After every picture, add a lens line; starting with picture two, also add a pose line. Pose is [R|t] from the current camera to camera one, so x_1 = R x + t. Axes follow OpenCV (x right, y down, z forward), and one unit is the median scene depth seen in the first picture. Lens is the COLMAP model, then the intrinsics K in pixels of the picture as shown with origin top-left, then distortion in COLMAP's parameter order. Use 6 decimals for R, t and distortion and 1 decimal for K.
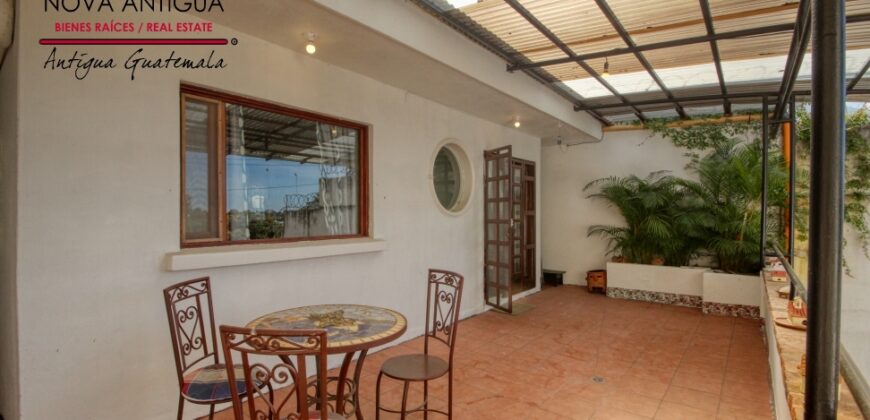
lens RADIAL K [[402.0, 0, 437.0], [0, 402.0, 213.2], [0, 0, 1]] dist [0.010444, -0.009596]
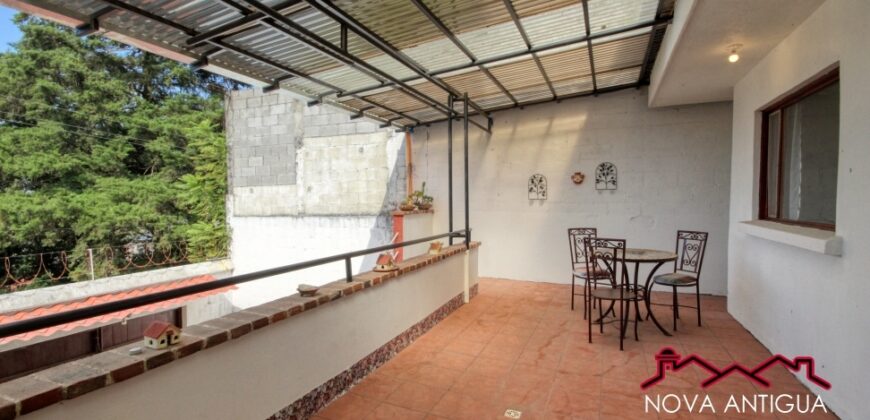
lens RADIAL K [[402.0, 0, 437.6], [0, 402.0, 215.0], [0, 0, 1]] dist [0.010444, -0.009596]
pose [[-0.965043, 0.014340, -0.261699, 0.753197], [0.003024, 0.999045, 0.043590, -0.000507], [0.262074, 0.041275, -0.964165, 1.732922]]
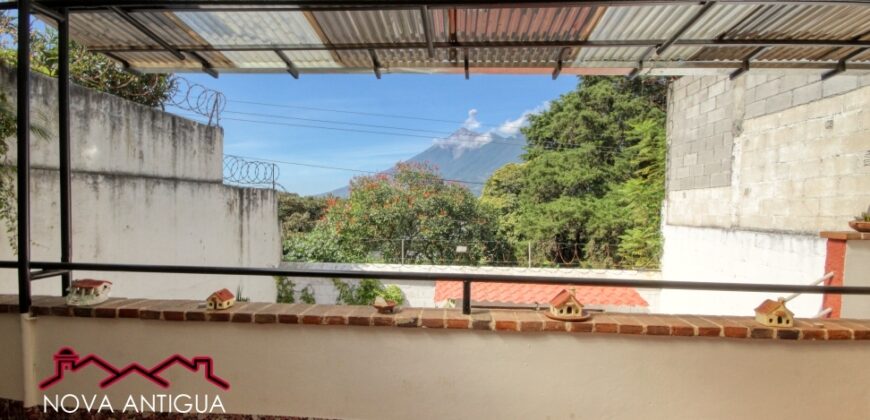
lens RADIAL K [[402.0, 0, 438.4], [0, 402.0, 212.0], [0, 0, 1]] dist [0.010444, -0.009596]
pose [[-0.574022, -0.032278, 0.818203, 0.201119], [-0.016110, 0.999475, 0.028127, 0.004071], [-0.818681, 0.002964, -0.574241, 1.227183]]
